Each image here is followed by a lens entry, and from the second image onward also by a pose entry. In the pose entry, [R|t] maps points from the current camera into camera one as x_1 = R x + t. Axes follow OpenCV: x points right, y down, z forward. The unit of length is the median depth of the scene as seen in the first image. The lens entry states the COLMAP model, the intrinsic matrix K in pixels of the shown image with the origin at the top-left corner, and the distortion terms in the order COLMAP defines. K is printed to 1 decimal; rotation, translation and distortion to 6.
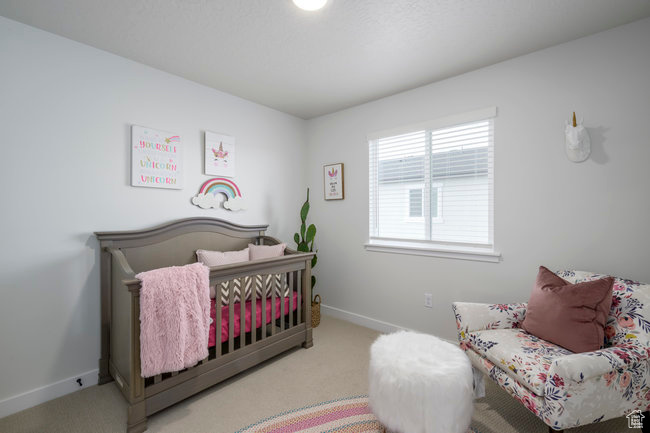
lens RADIAL K [[288.1, 0, 327.7], [0, 288.1, 205.5], [0, 0, 1]] dist [0.021073, 0.000149]
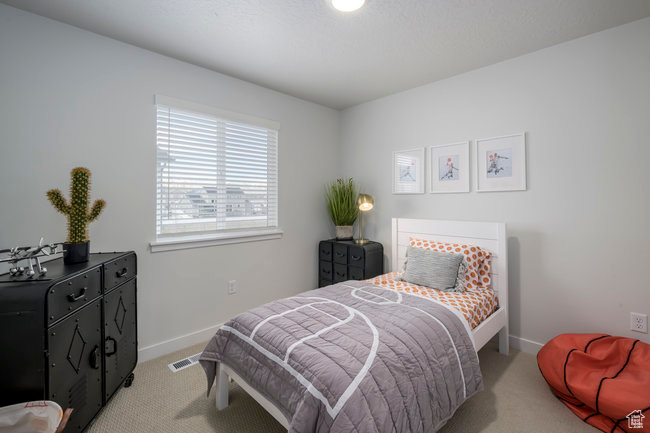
lens RADIAL K [[288.1, 0, 327.7], [0, 288.1, 205.5], [0, 0, 1]] dist [0.021073, 0.000149]
pose [[0.079609, -0.008694, 0.996788, -0.757725], [-0.026578, 0.999588, 0.010841, 0.018332], [-0.996472, -0.027356, 0.079346, 0.656718]]
